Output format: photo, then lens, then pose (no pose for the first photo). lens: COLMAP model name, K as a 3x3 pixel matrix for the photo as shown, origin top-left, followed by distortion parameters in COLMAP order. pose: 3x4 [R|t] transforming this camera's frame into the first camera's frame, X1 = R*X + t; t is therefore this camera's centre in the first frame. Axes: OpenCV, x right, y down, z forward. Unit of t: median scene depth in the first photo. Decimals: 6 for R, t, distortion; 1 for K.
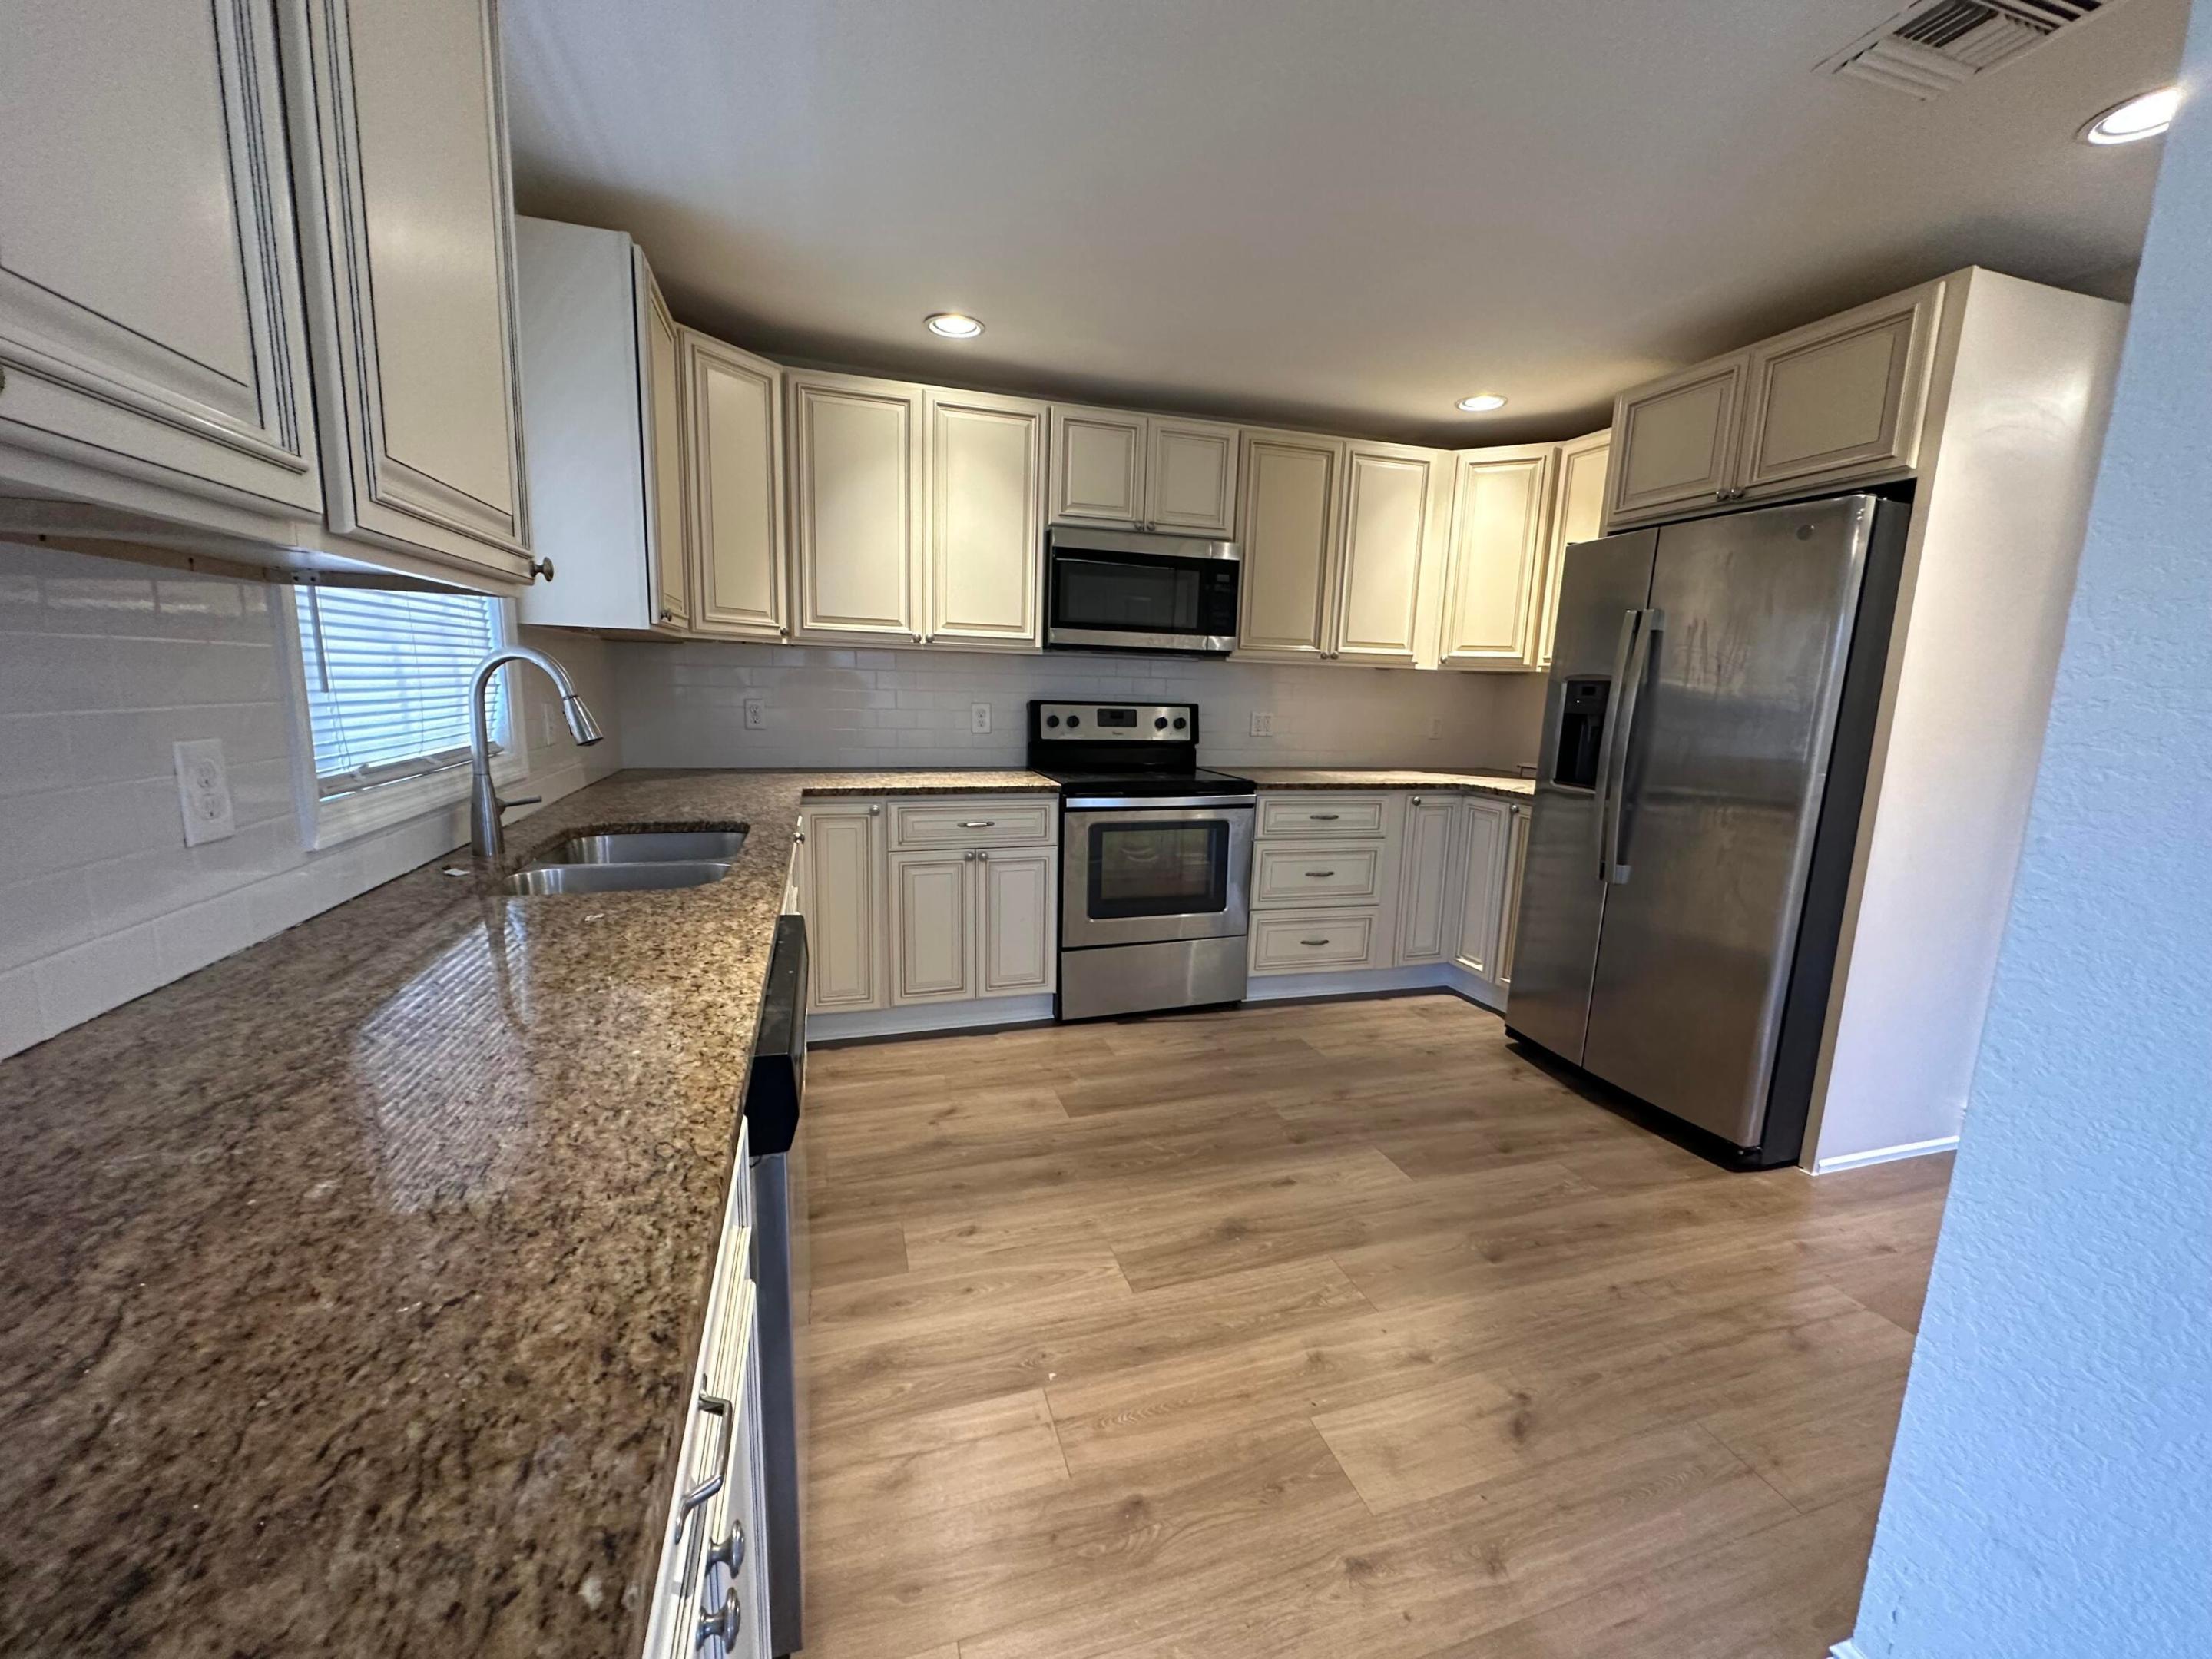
lens RADIAL K [[879.9, 0, 1104.2], [0, 879.9, 819.4], [0, 0, 1]] dist [0.000834, -0.000103]
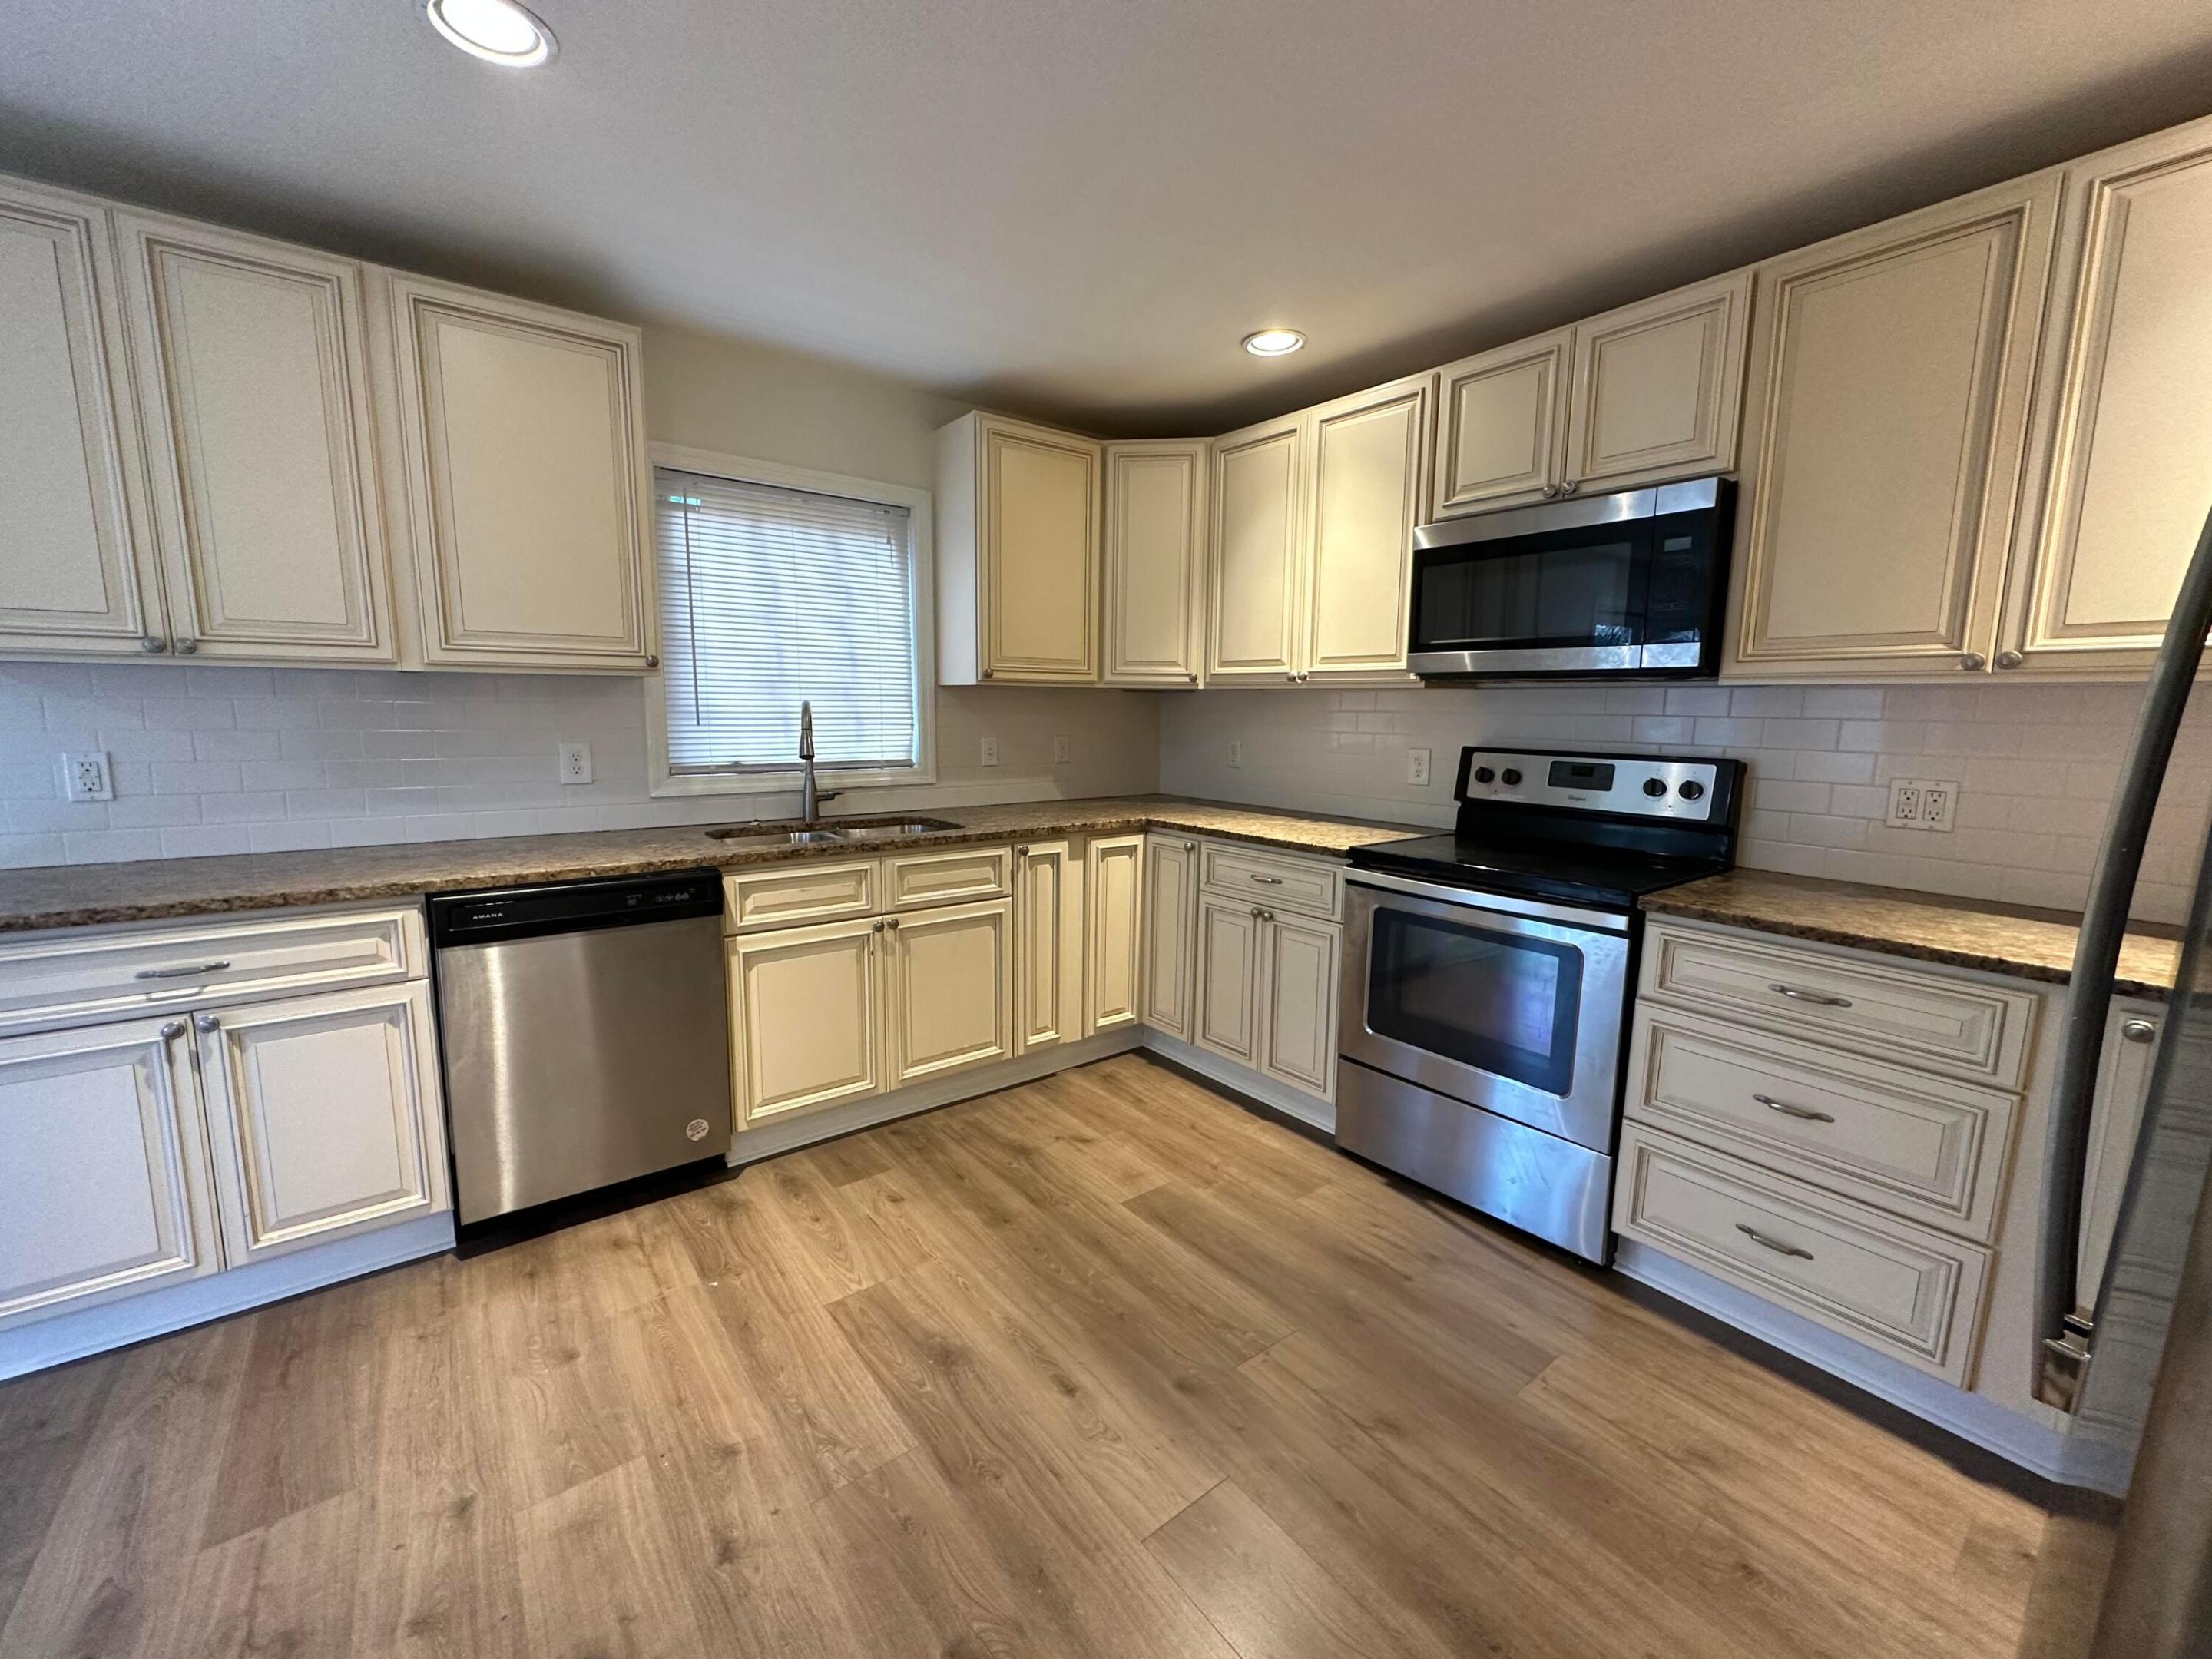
lens RADIAL K [[879.9, 0, 1104.2], [0, 879.9, 819.4], [0, 0, 1]] dist [0.000834, -0.000103]
pose [[0.354034, 0.096391, -0.930252, 0.621198], [-0.147829, 0.987938, 0.046107, -0.071082], [0.923475, 0.121195, 0.364013, 0.505840]]
